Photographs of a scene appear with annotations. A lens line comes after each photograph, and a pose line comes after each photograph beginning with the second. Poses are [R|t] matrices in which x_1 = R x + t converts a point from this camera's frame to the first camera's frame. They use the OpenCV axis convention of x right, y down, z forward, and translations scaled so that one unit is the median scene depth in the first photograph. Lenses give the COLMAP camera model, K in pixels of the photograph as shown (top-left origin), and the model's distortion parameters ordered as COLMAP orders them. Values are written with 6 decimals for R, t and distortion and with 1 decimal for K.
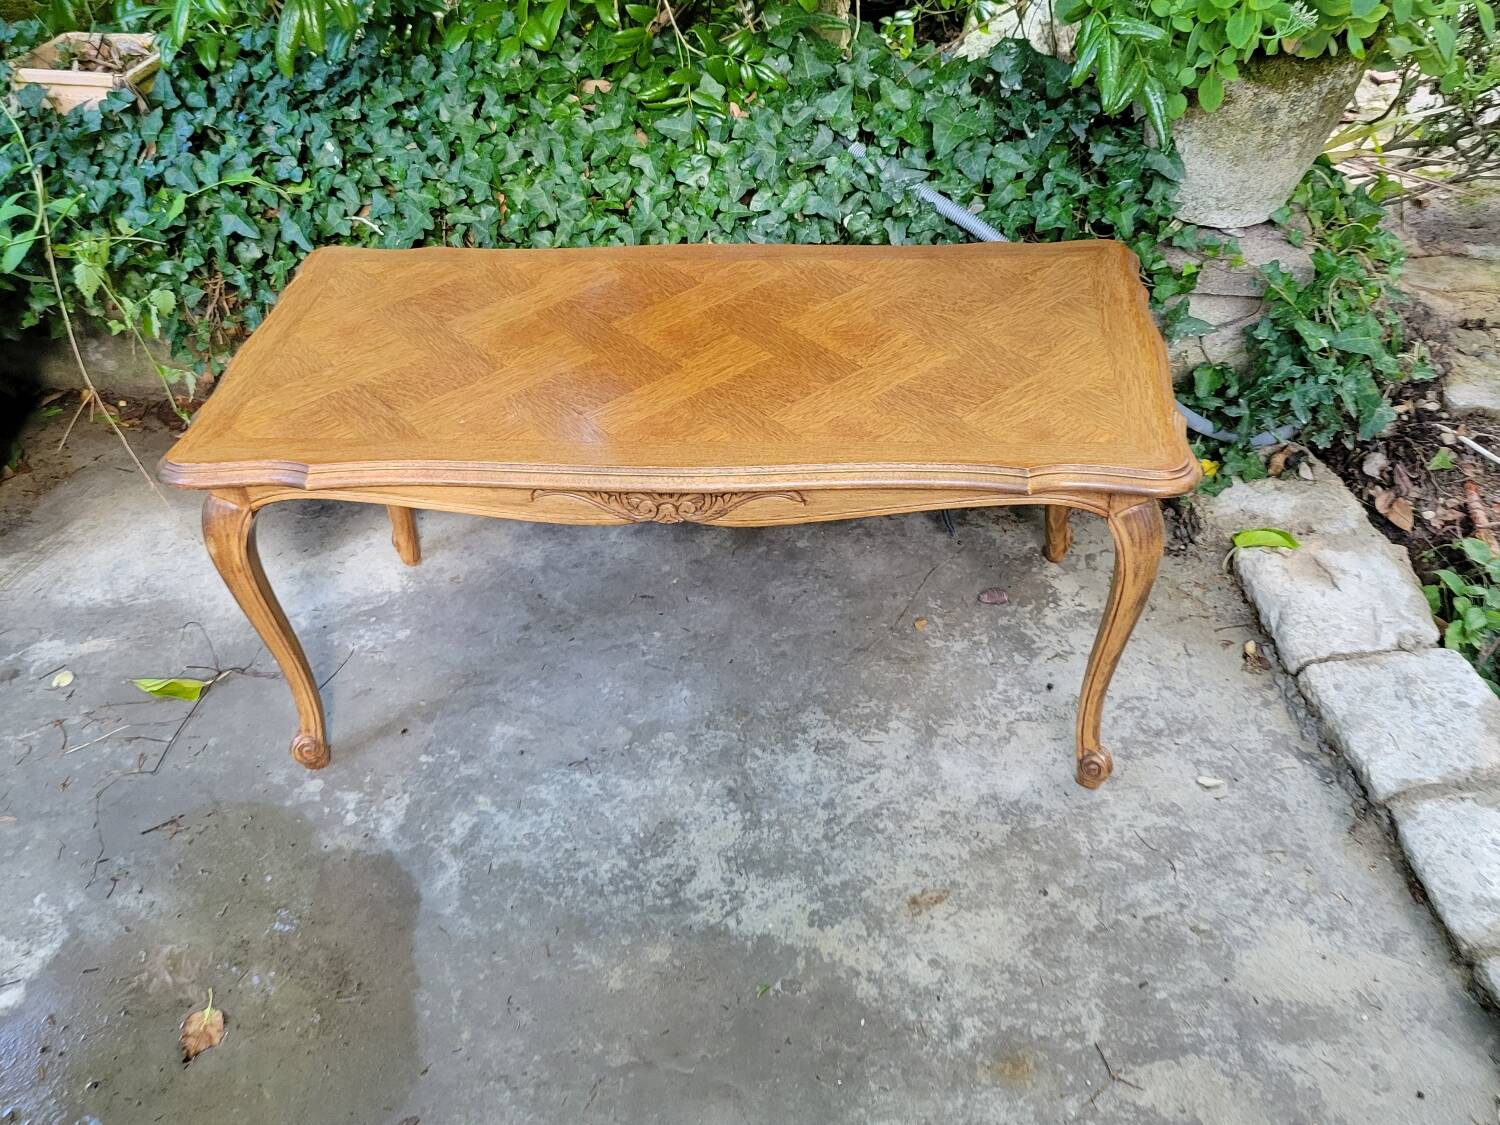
lens RADIAL K [[1430.7, 0, 762.2], [0, 1430.7, 537.8], [0, 0, 1]] dist [0.046826, 0.000000]
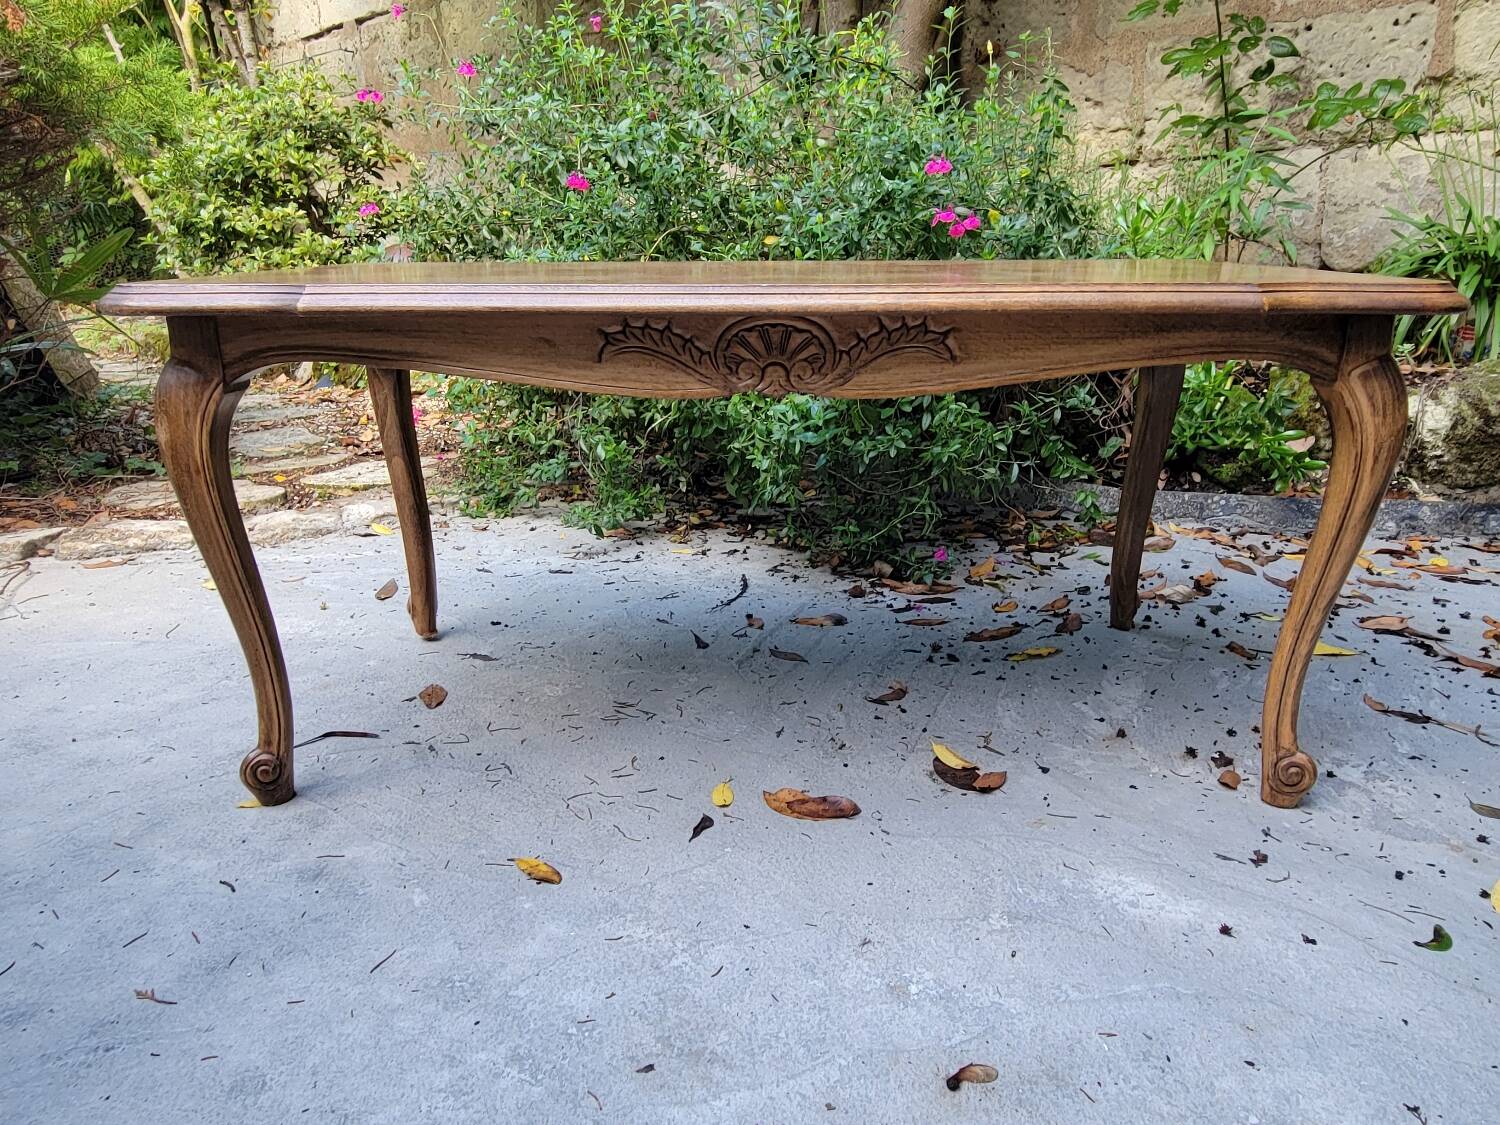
lens RADIAL K [[988.4, 0, 757.5], [0, 988.4, 546.6], [0, 0, 1]] dist [0.004145, -0.002420]
pose [[0.997342, 0.016527, 0.070963, -0.093371], [0.007528, 0.945350, -0.325971, 0.201887], [-0.072472, 0.325639, 0.942713, 0.439291]]
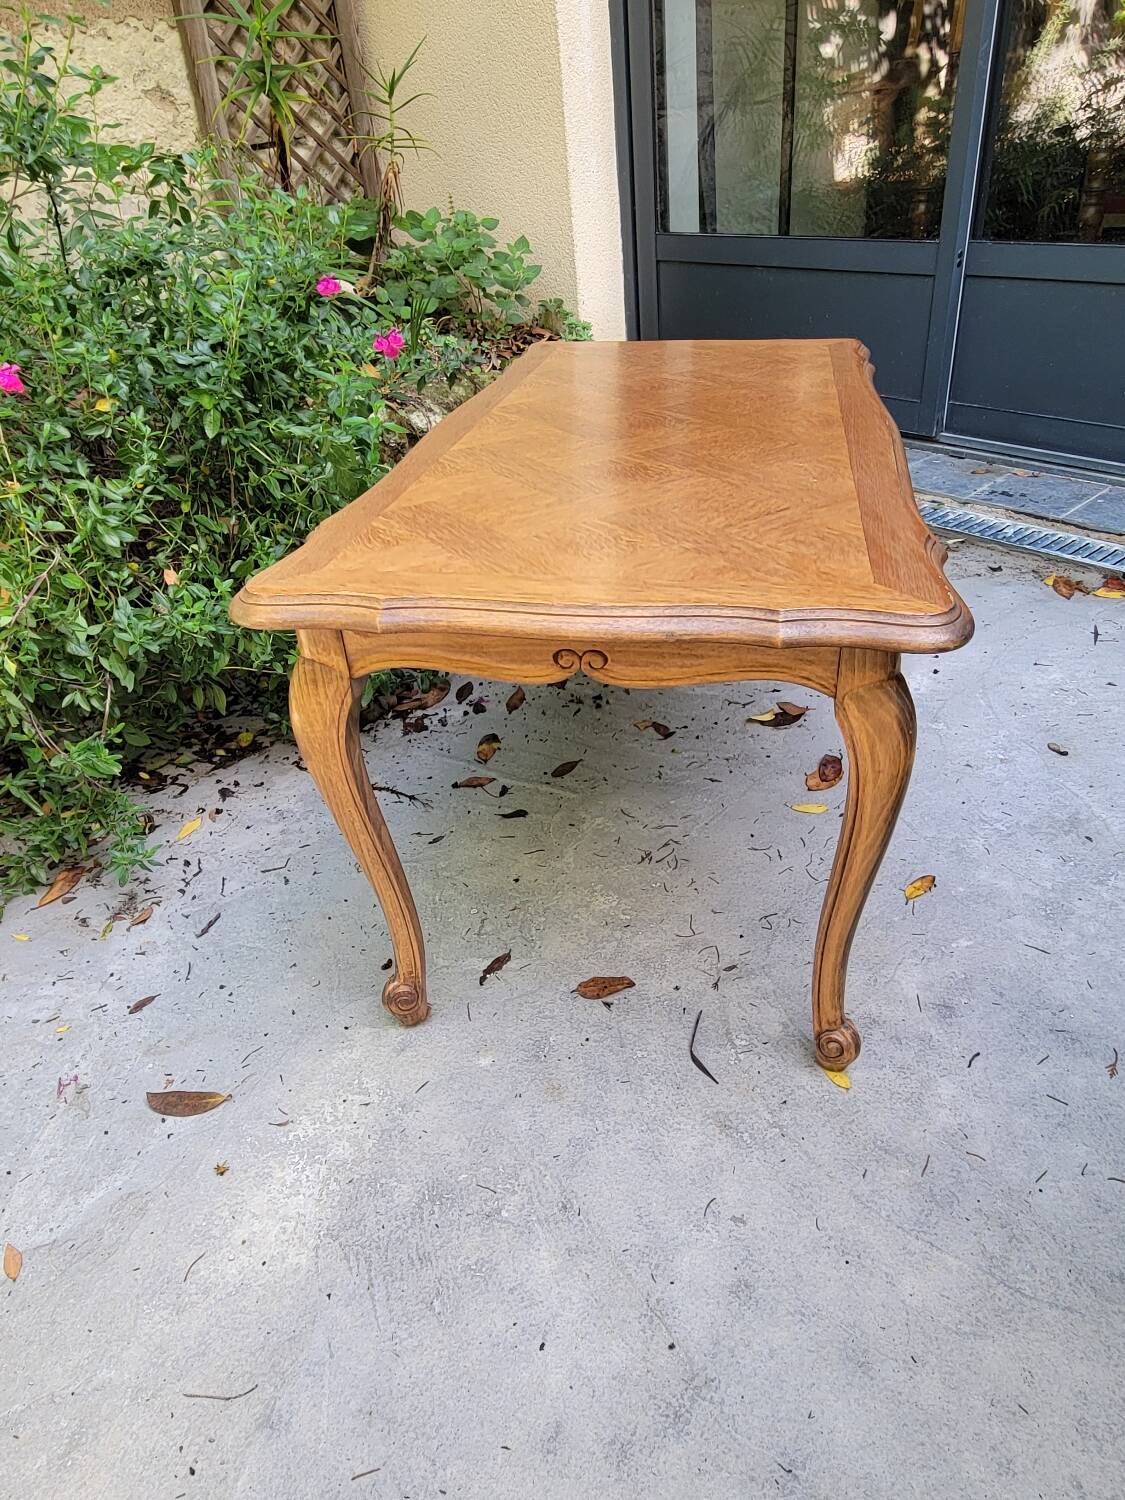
lens RADIAL K [[988.4, 0, 569.0], [0, 988.4, 748.9], [0, 0, 1]] dist [0.004145, -0.002420]
pose [[0.114075, -0.485998, 0.866483, -0.690337], [0.630816, 0.709229, 0.314747, -0.209467], [-0.767501, 0.510687, 0.387481, 0.812420]]
